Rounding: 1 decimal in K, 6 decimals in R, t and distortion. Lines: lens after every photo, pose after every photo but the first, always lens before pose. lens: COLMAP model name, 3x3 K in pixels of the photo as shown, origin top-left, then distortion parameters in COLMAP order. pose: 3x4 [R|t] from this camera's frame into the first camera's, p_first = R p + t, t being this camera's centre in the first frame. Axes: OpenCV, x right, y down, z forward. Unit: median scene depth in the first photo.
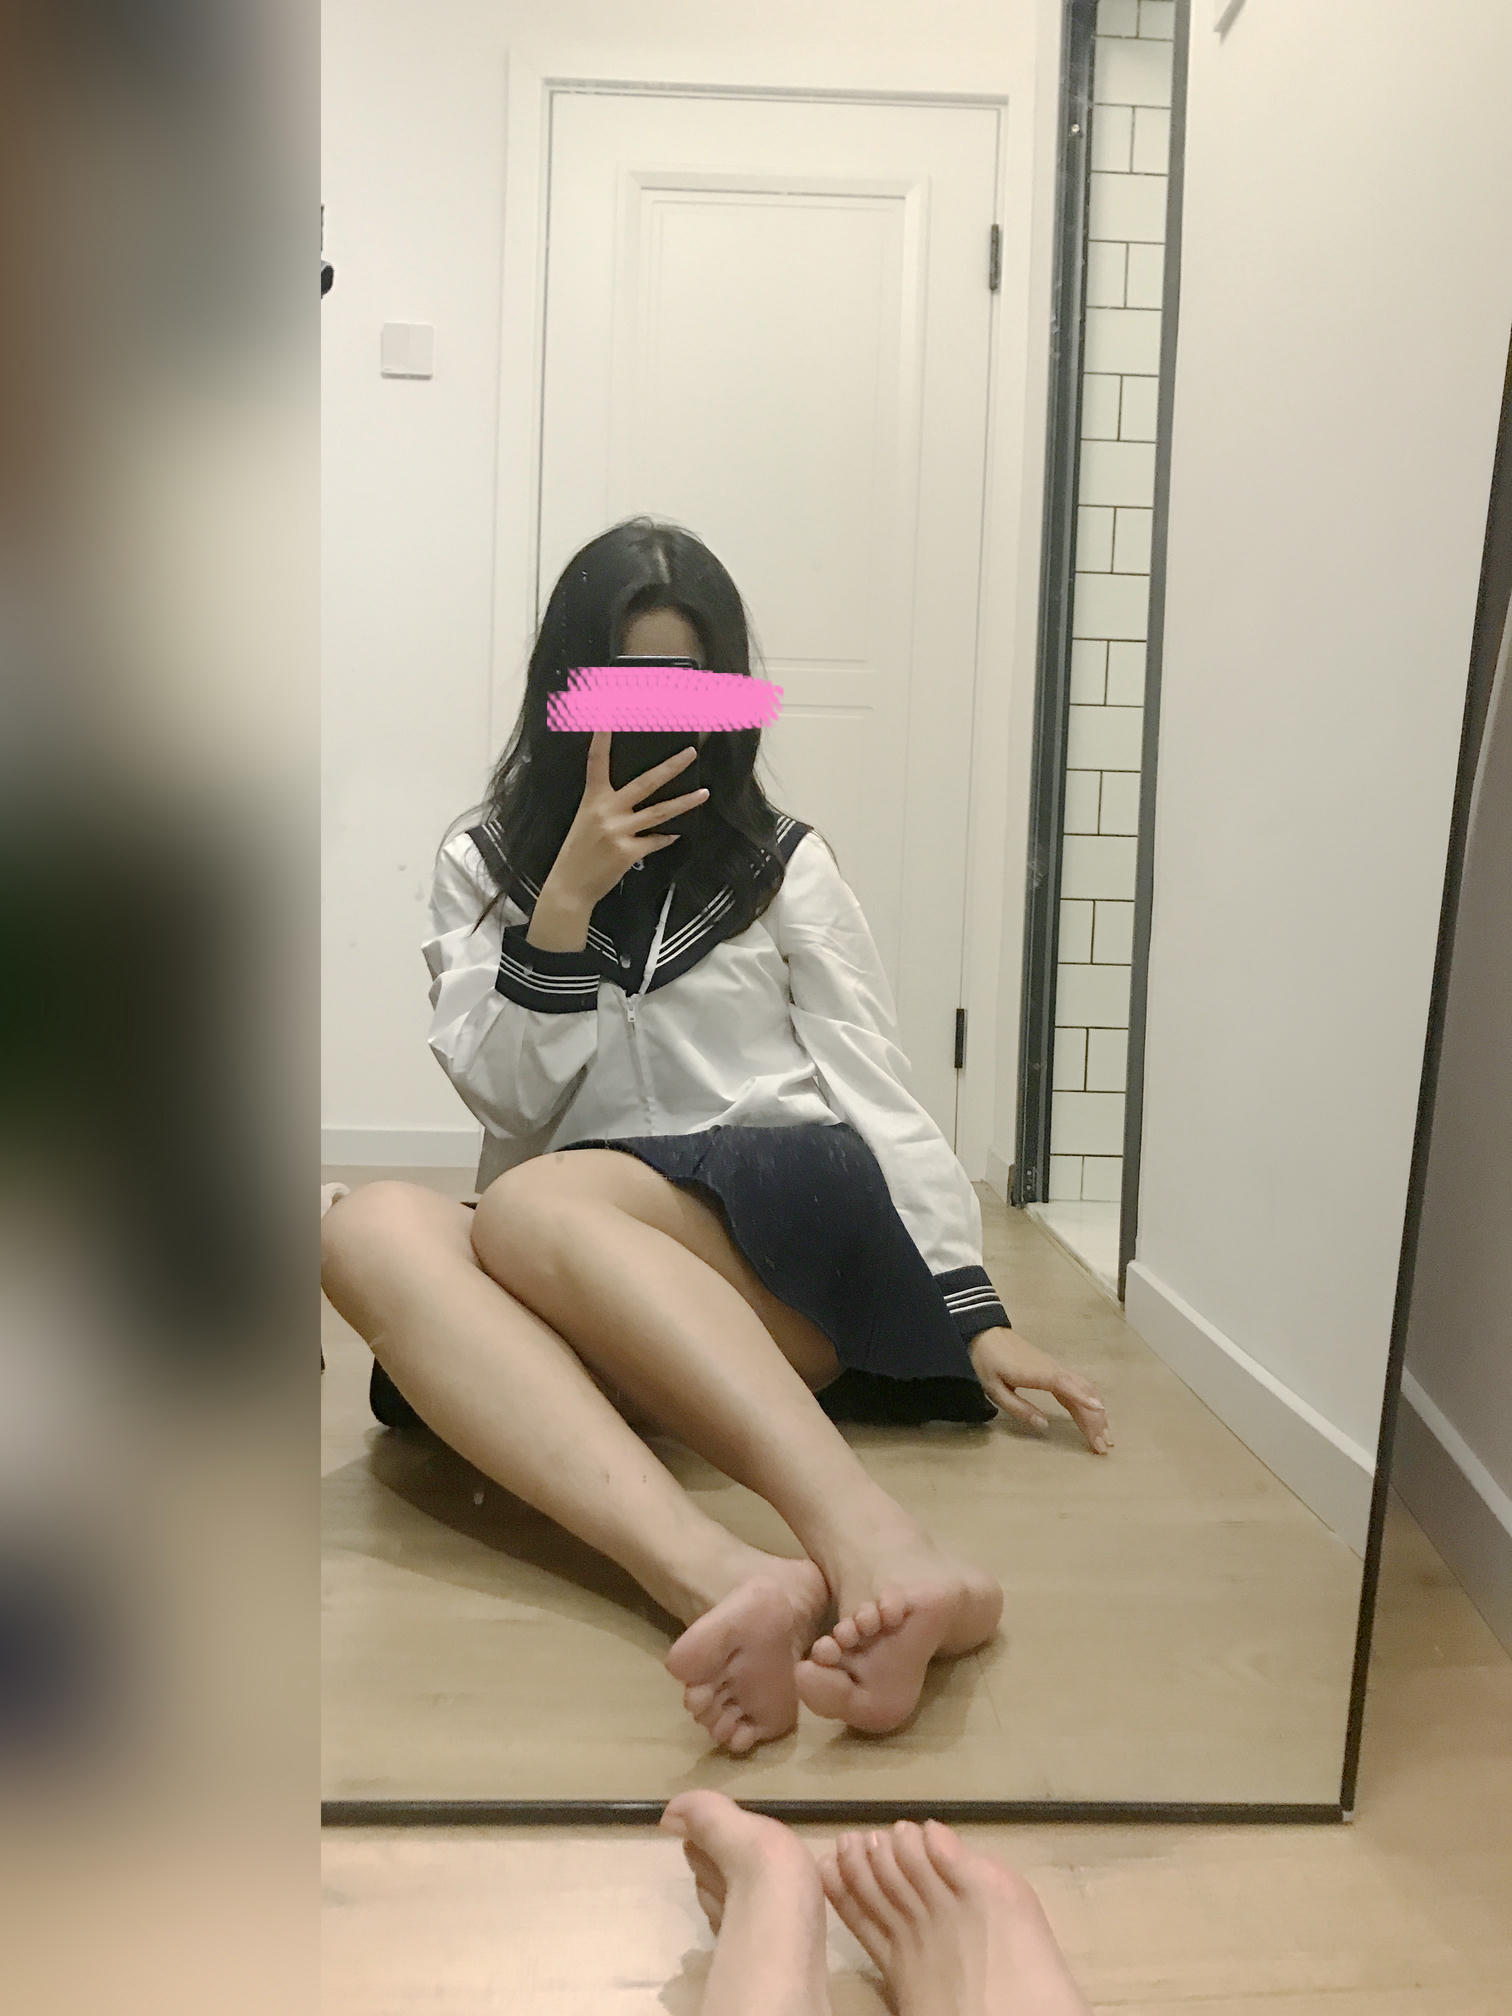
lens RADIAL K [[1729.3, 0, 767.5], [0, 1729.3, 1005.9], [0, 0, 1]] dist [0.039097, -0.017833]
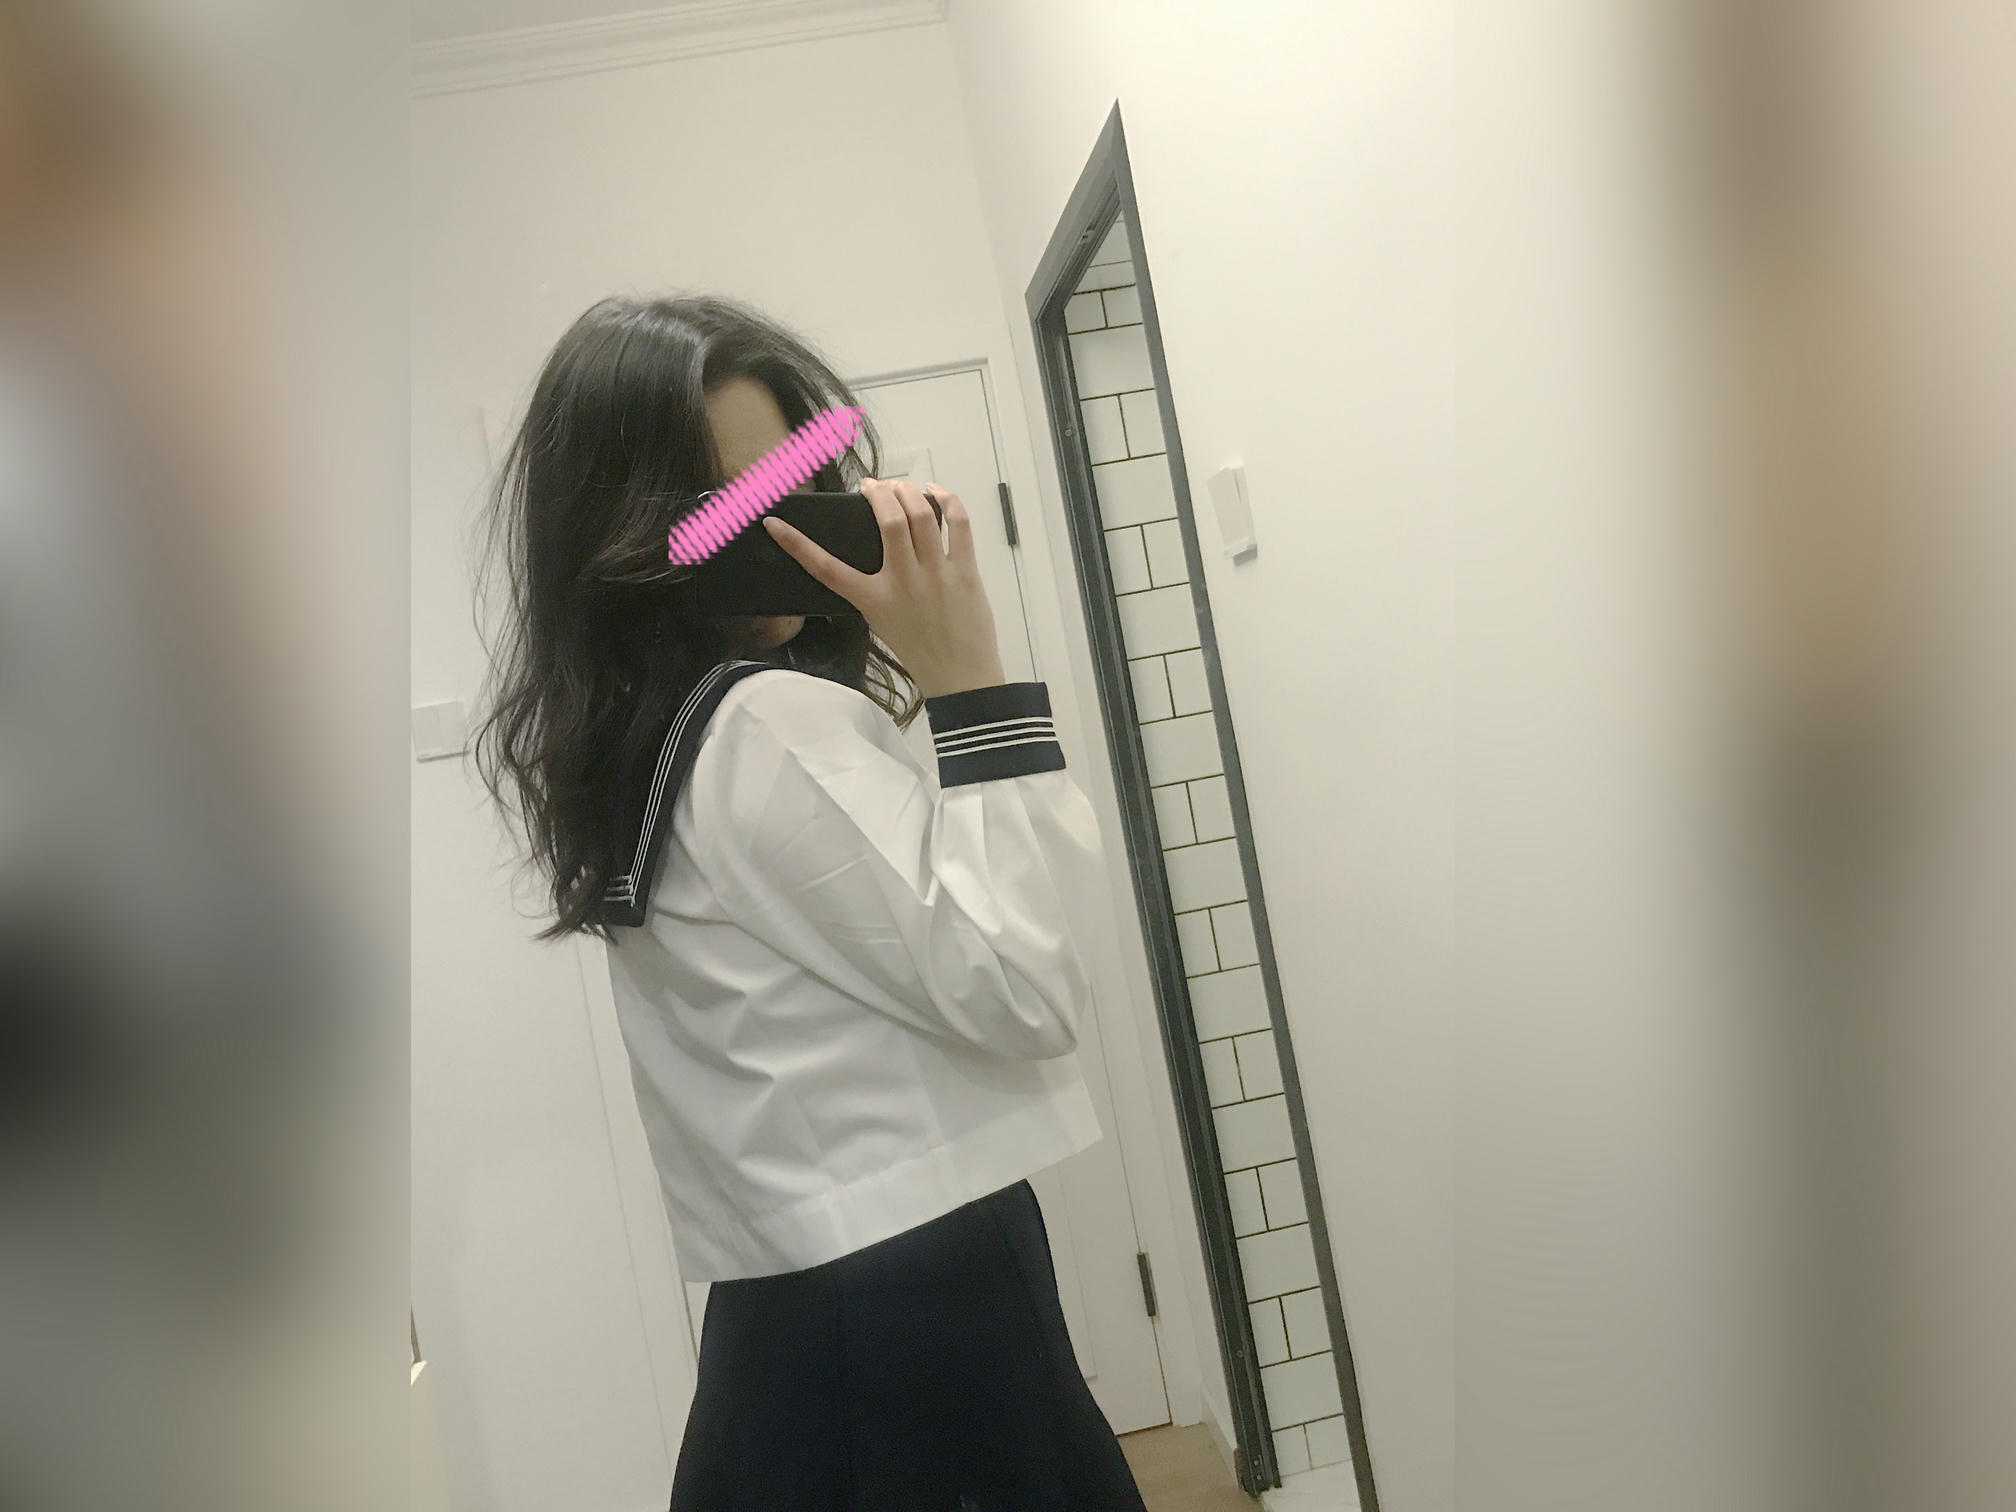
lens RADIAL K [[1729.3, 0, 1010.9], [0, 1729.3, 756.7], [0, 0, 1]] dist [0.039097, -0.017833]
pose [[0.972800, -0.215407, 0.085202, 0.018761], [0.217872, 0.975758, -0.020675, -0.296834], [-0.078683, 0.038676, 0.996149, 0.019658]]
